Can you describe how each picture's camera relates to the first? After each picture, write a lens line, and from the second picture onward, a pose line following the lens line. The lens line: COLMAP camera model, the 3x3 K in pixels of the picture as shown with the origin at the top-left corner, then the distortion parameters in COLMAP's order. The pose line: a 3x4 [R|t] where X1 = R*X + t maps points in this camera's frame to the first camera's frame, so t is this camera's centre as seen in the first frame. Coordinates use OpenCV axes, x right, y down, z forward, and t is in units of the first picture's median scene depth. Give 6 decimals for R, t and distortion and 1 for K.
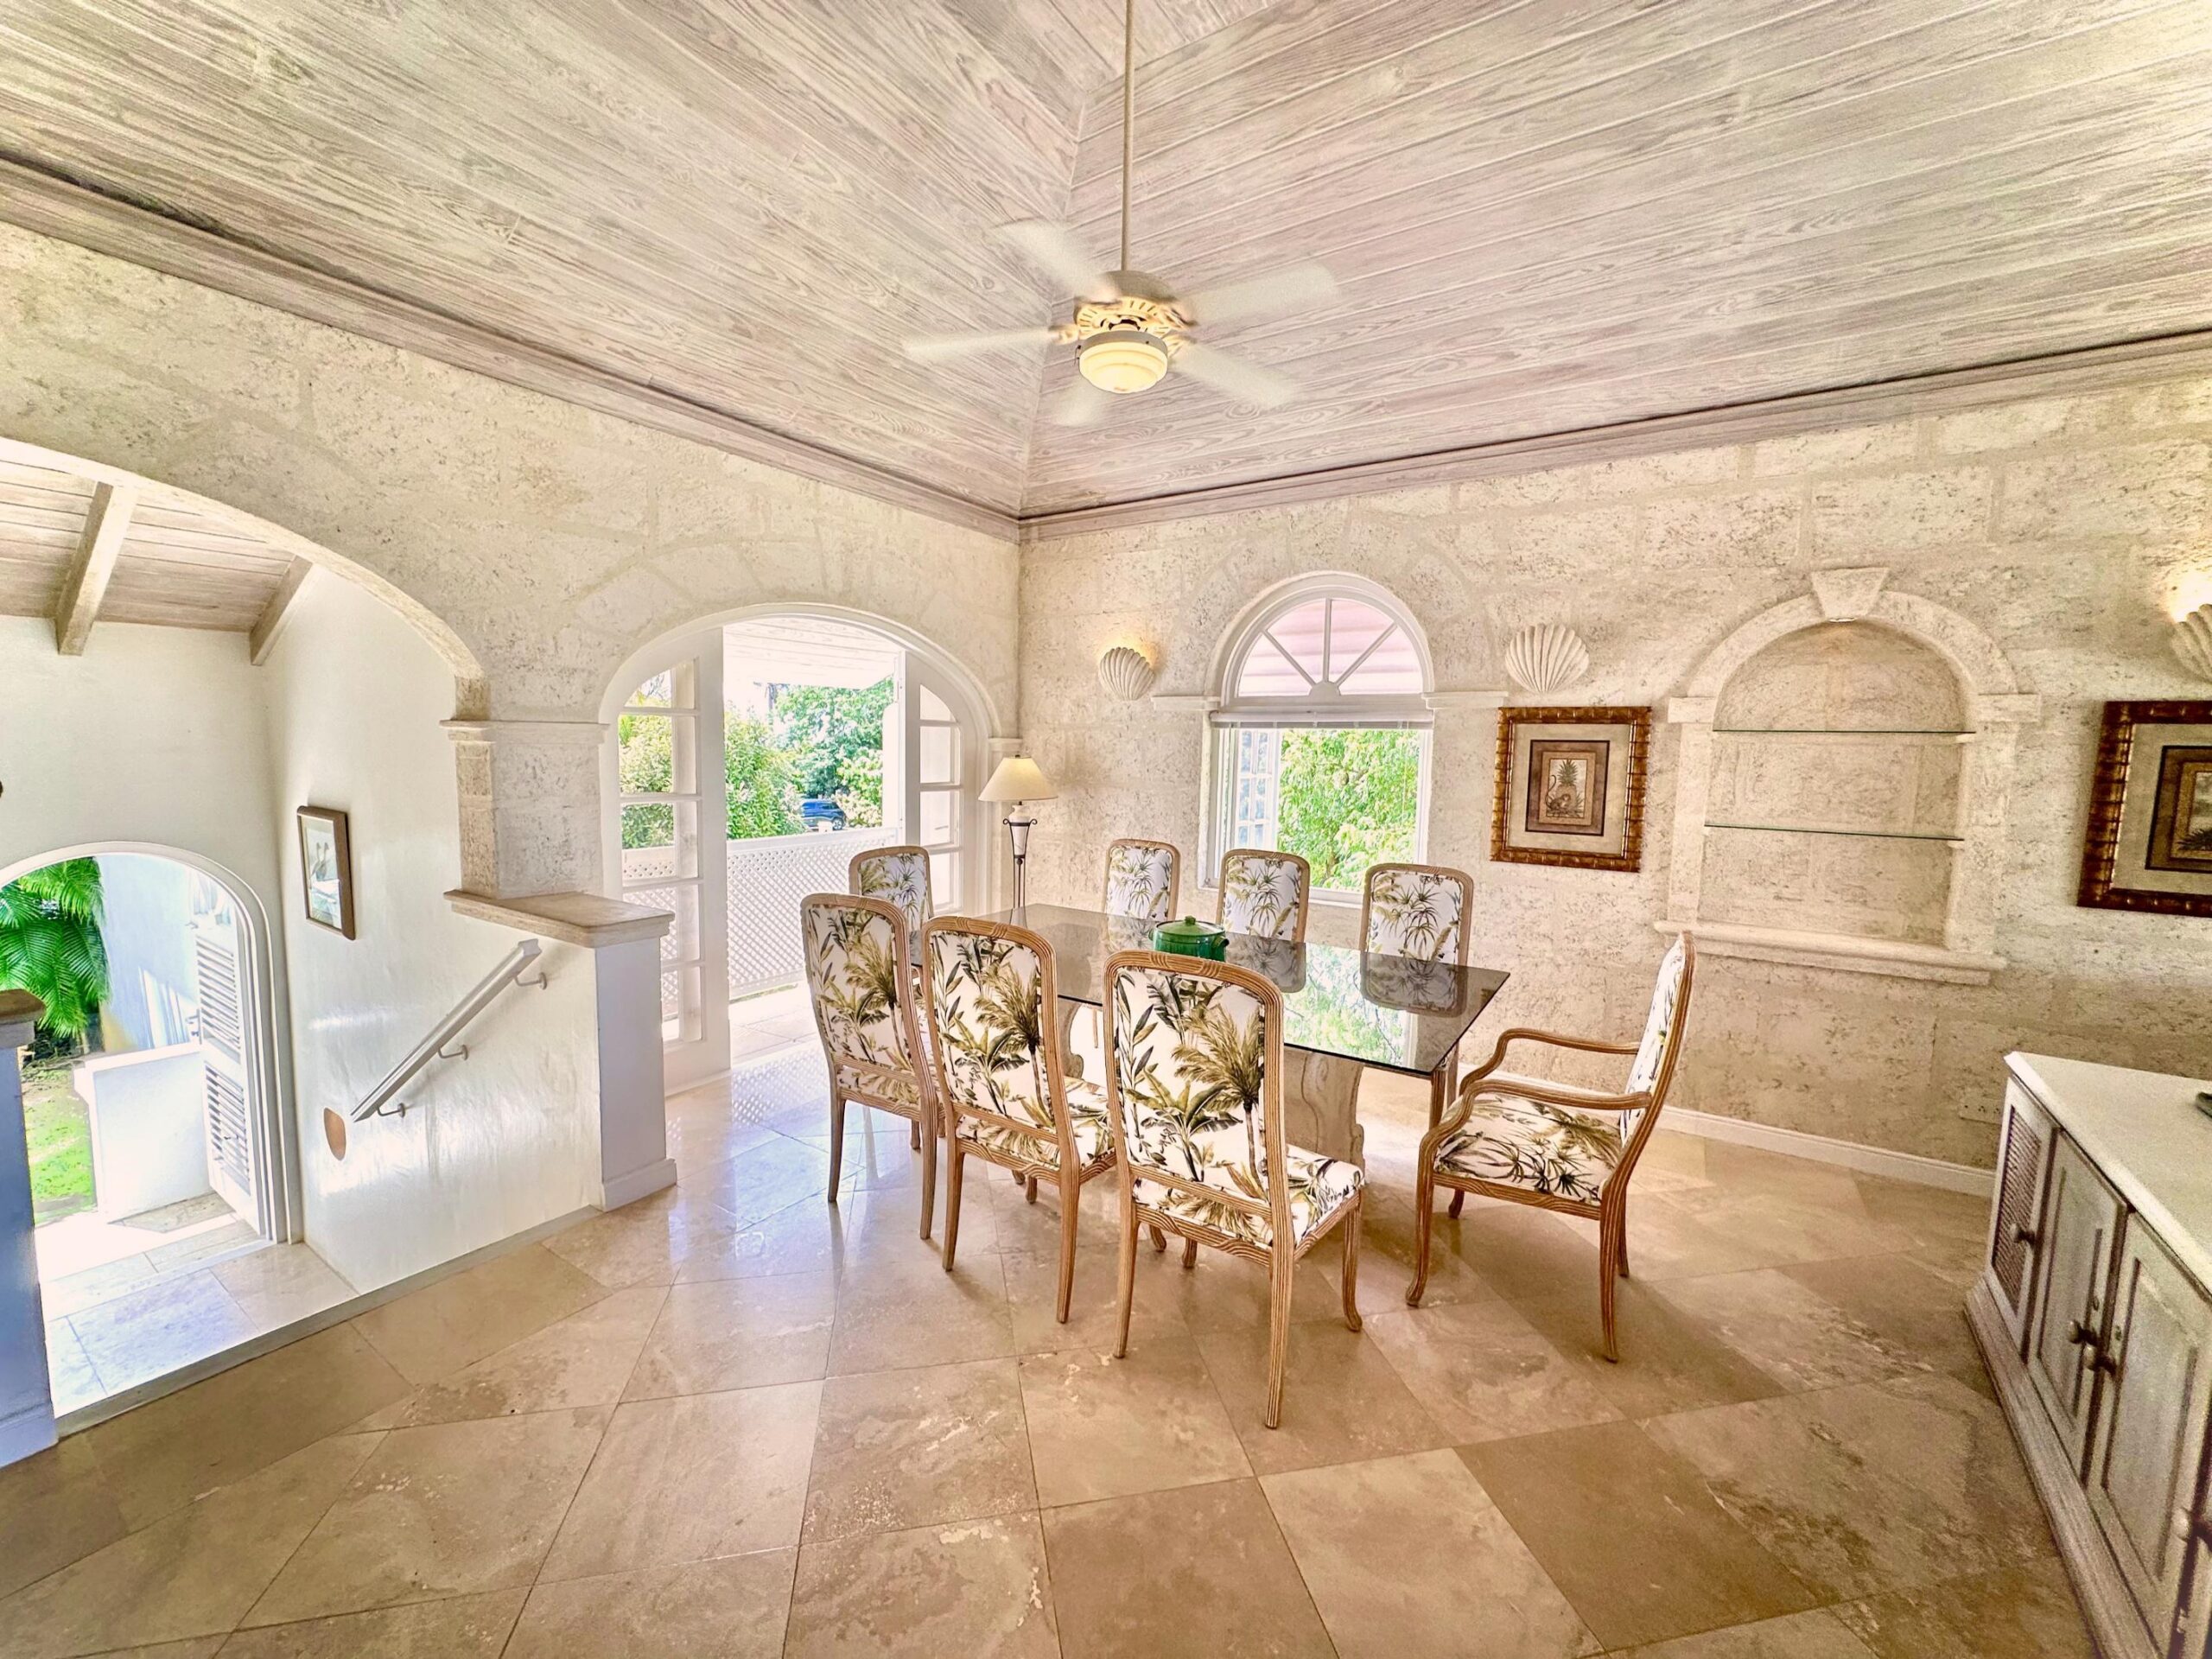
lens RADIAL K [[886.4, 0, 1103.0], [0, 886.4, 827.6], [0, 0, 1]] dist [-0.002824, -0.000346]
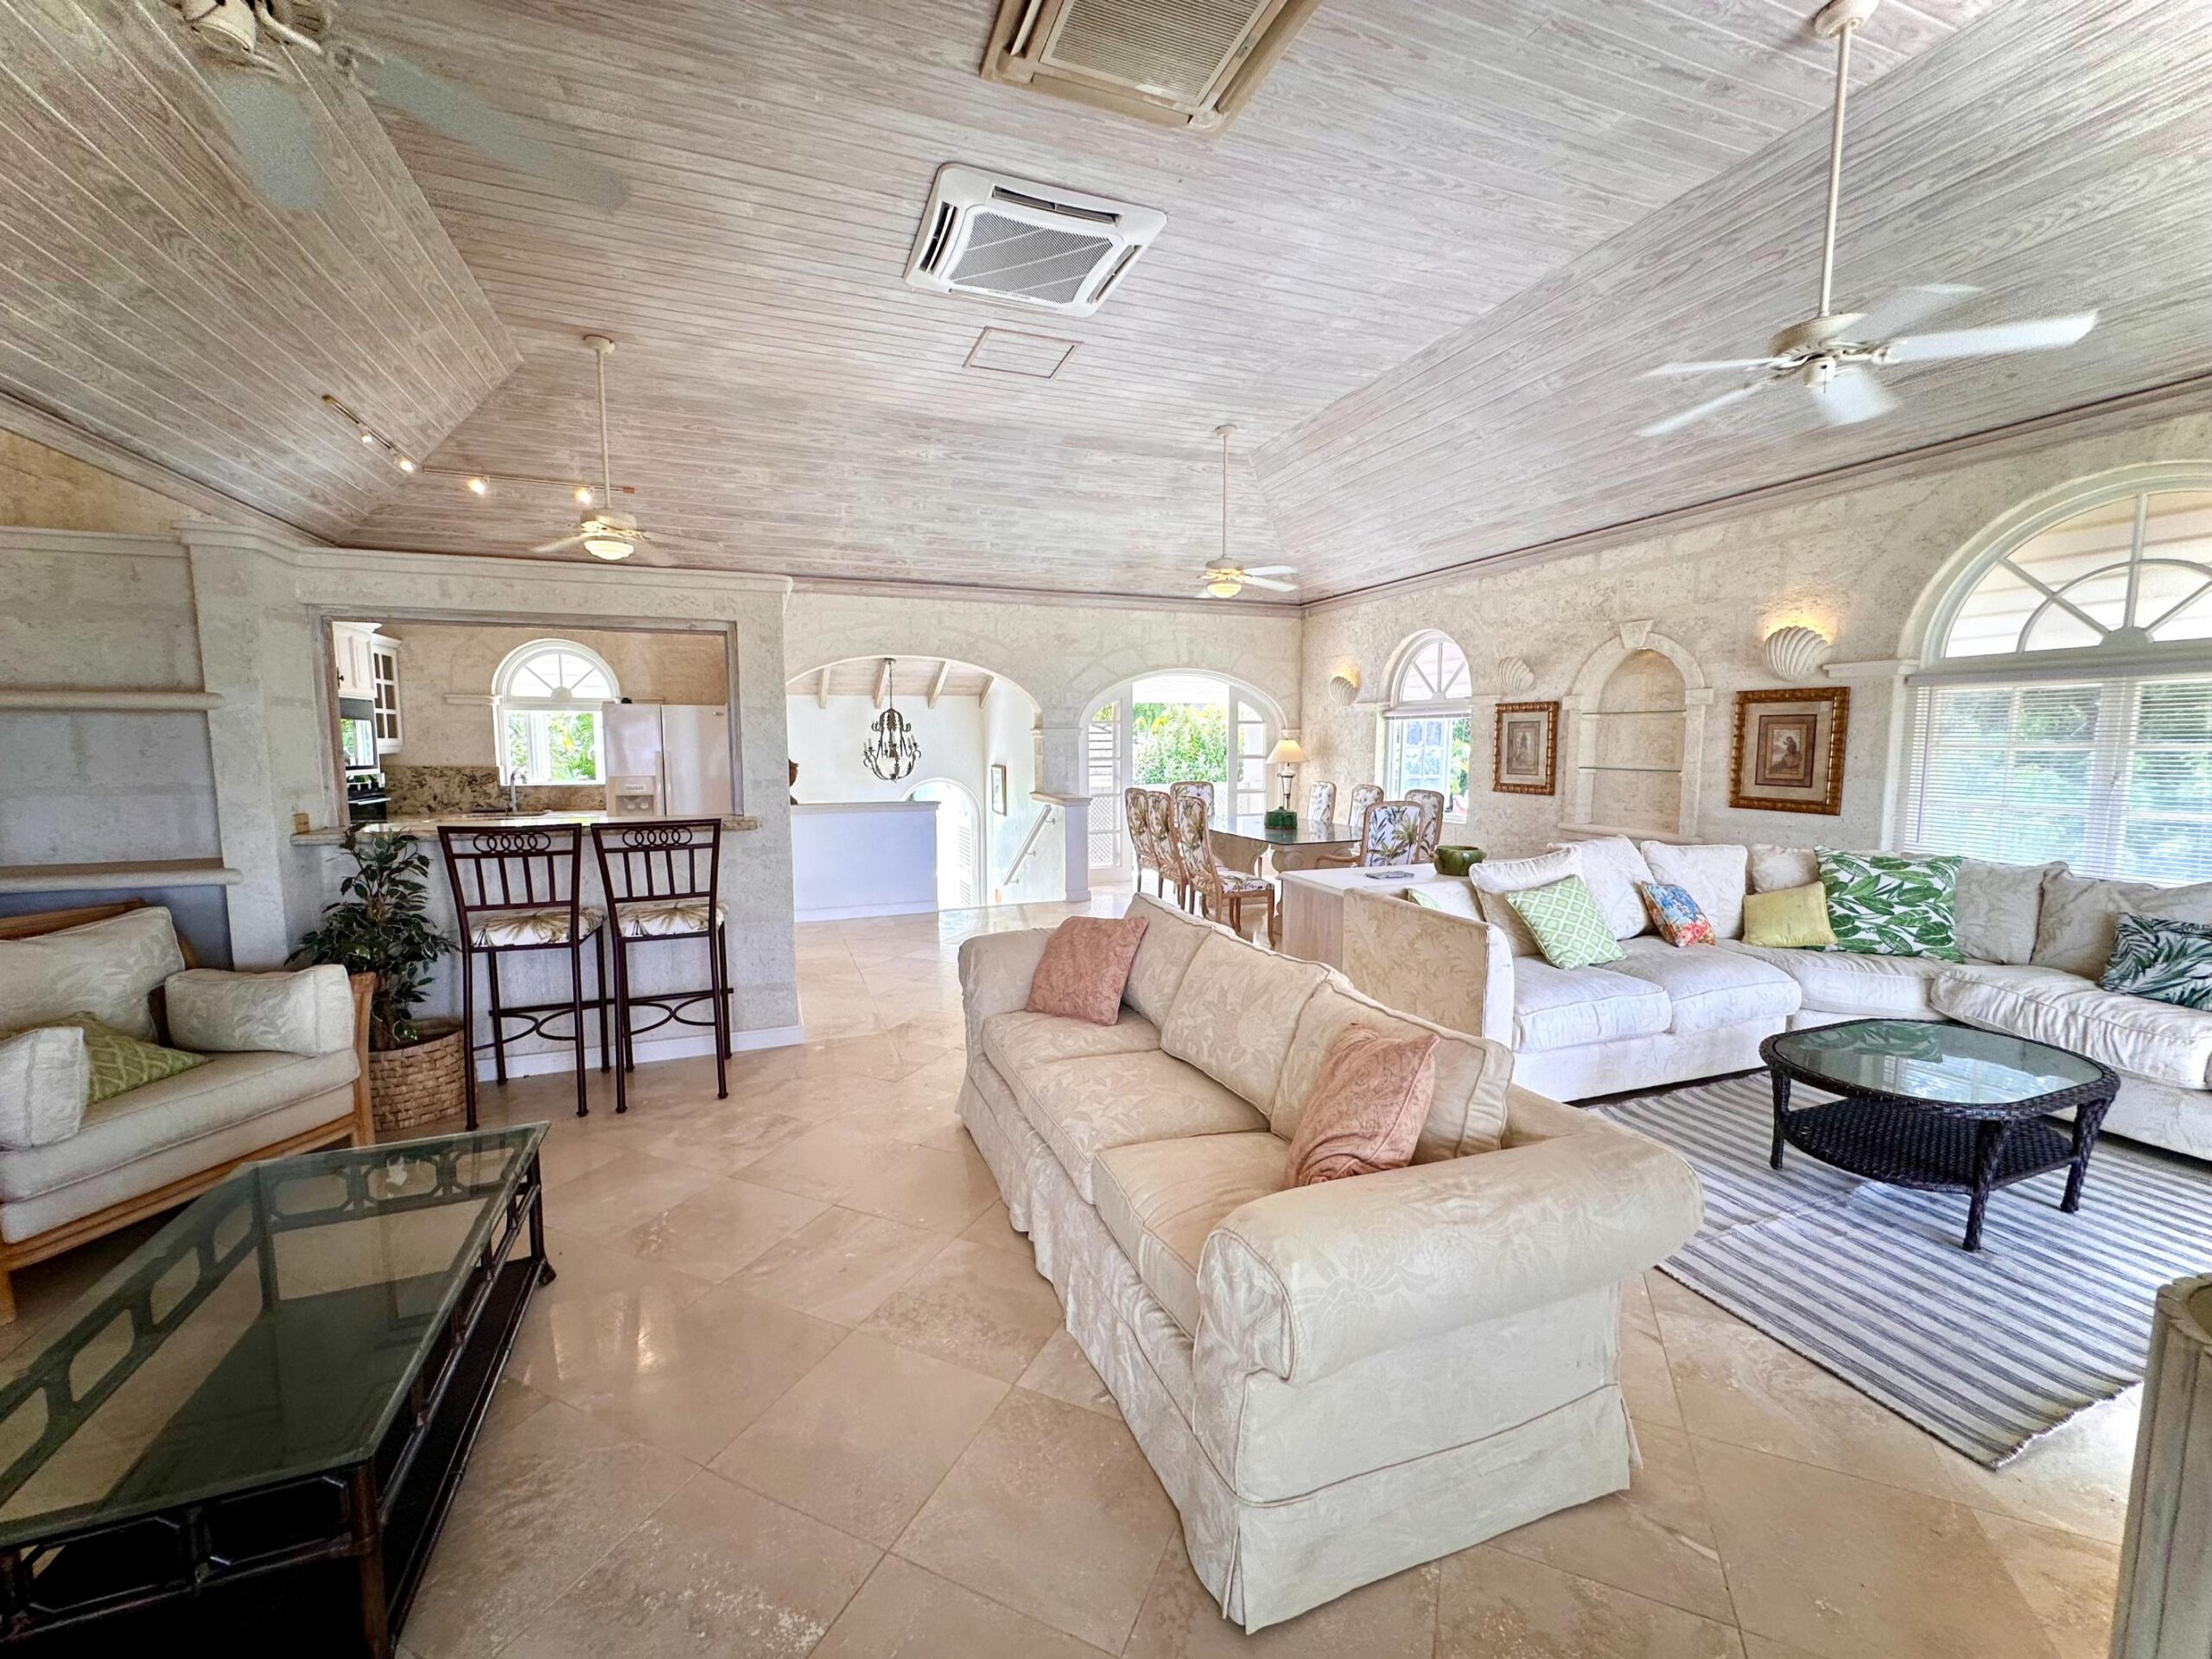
lens RADIAL K [[886.4, 0, 1103.0], [0, 886.4, 827.6], [0, 0, 1]] dist [-0.002824, -0.000346]
pose [[0.813888, 0.034772, -0.579980, 0.902631], [-0.030854, 0.999386, 0.016620, 0.113630], [0.580202, 0.004368, 0.814461, -0.959686]]
